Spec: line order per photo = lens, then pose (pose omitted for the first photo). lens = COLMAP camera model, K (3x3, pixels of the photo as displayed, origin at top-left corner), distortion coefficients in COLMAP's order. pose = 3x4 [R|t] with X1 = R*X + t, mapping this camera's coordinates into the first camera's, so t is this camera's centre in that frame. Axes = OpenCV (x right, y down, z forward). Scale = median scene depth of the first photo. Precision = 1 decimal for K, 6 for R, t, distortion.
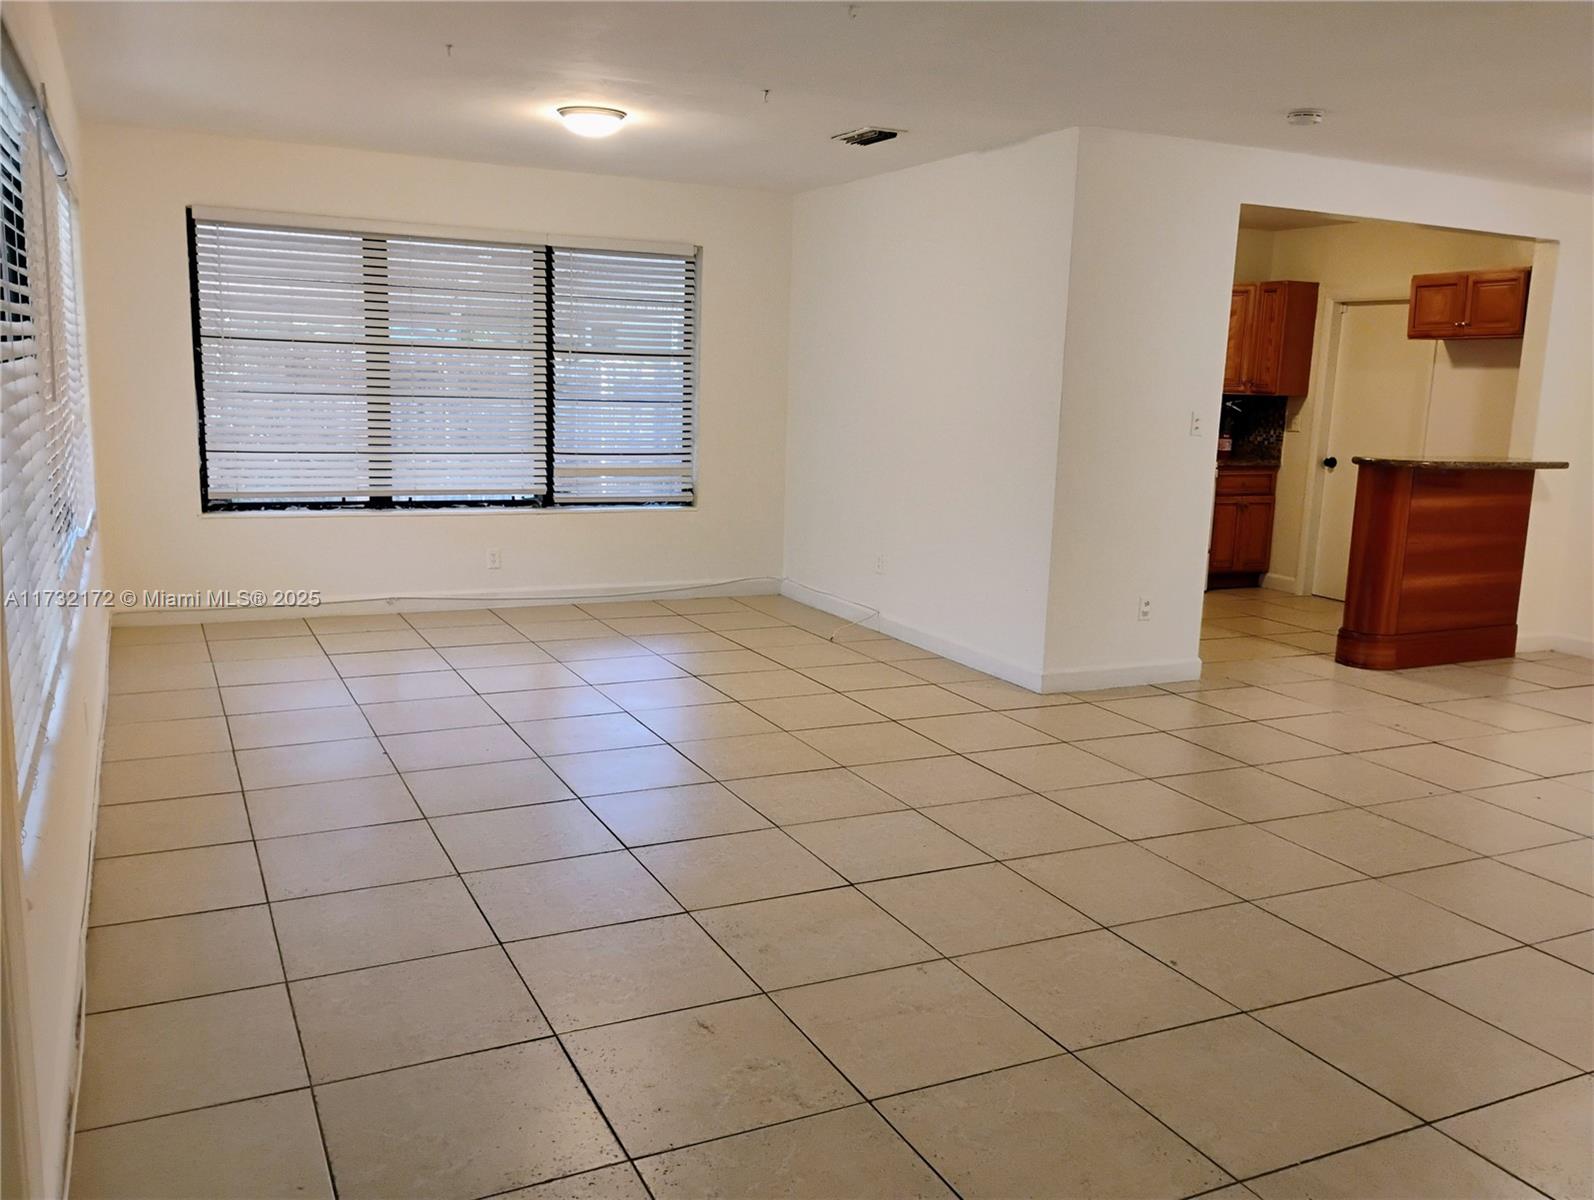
lens RADIAL K [[1289.4, 0, 789.2], [0, 1289.4, 591.8], [0, 0, 1]] dist [0.073547, -0.095292]
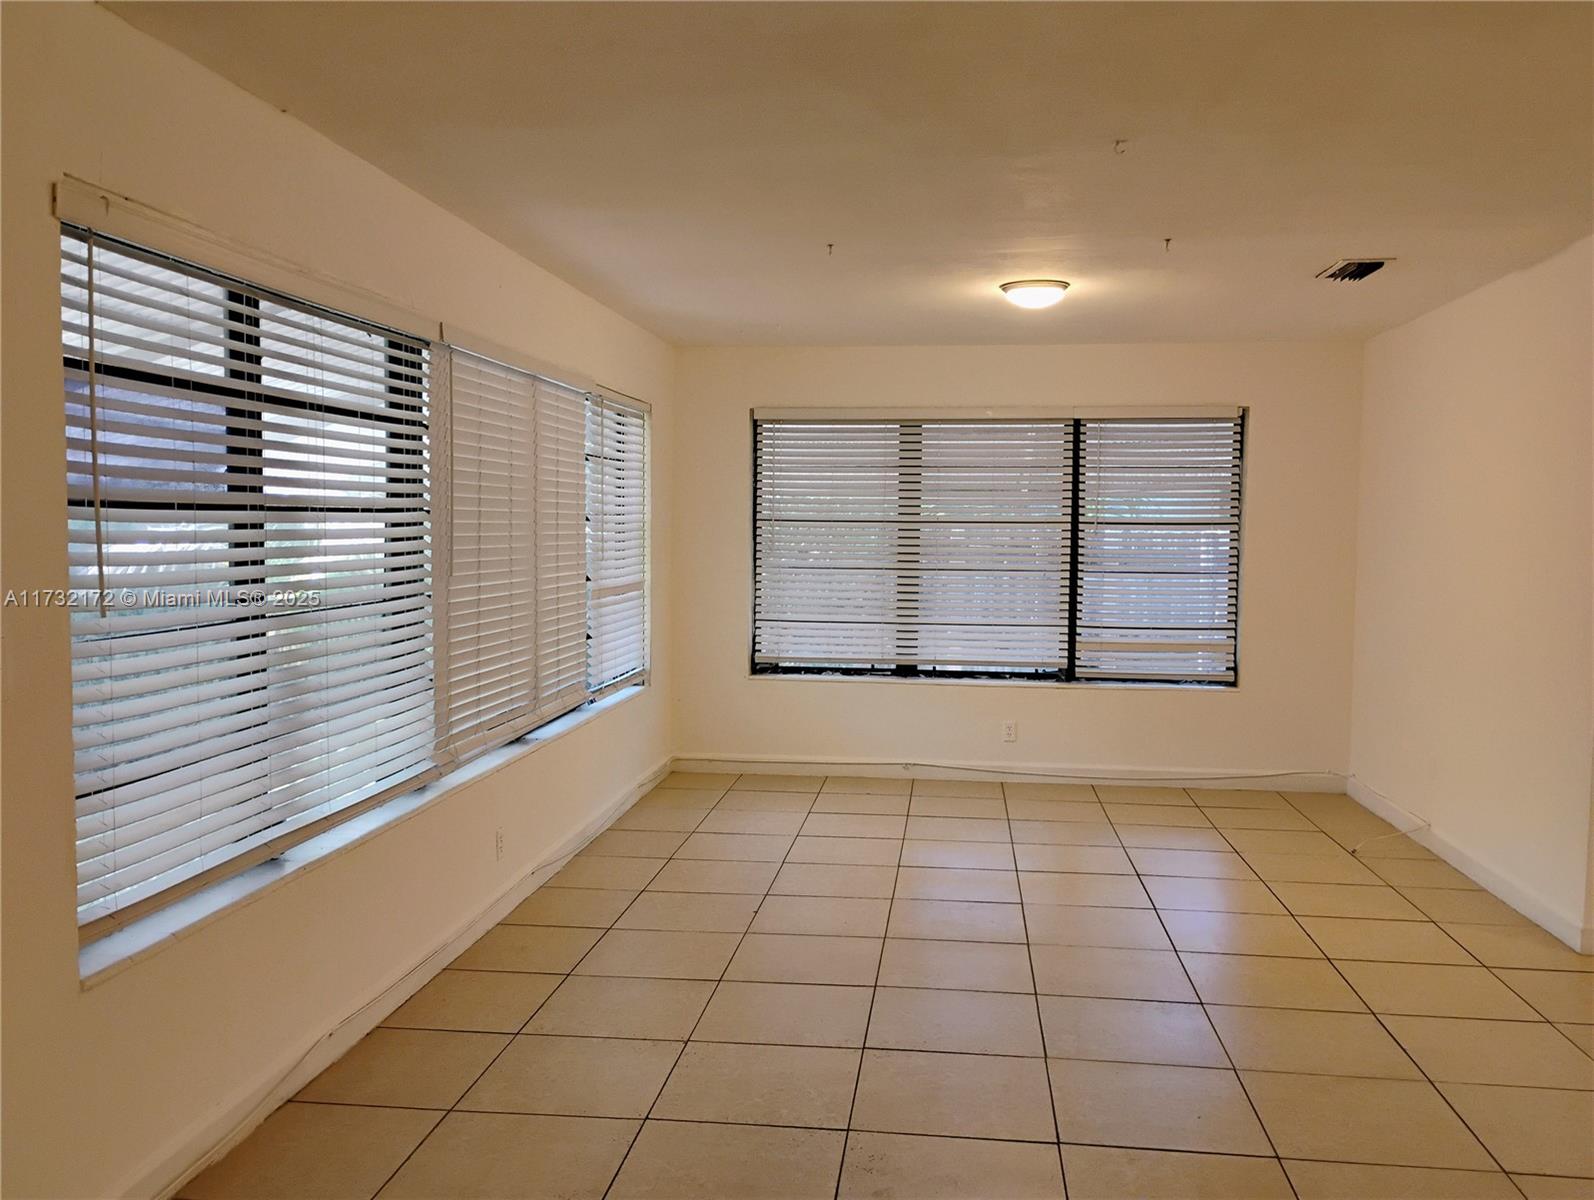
lens RADIAL K [[1289.4, 0, 789.2], [0, 1289.4, 591.8], [0, 0, 1]] dist [0.073547, -0.095292]
pose [[0.848470, 0.001894, -0.529240, 0.204405], [-0.072773, 0.990912, -0.113123, -0.010012], [0.524216, 0.134496, 0.840897, 0.094146]]
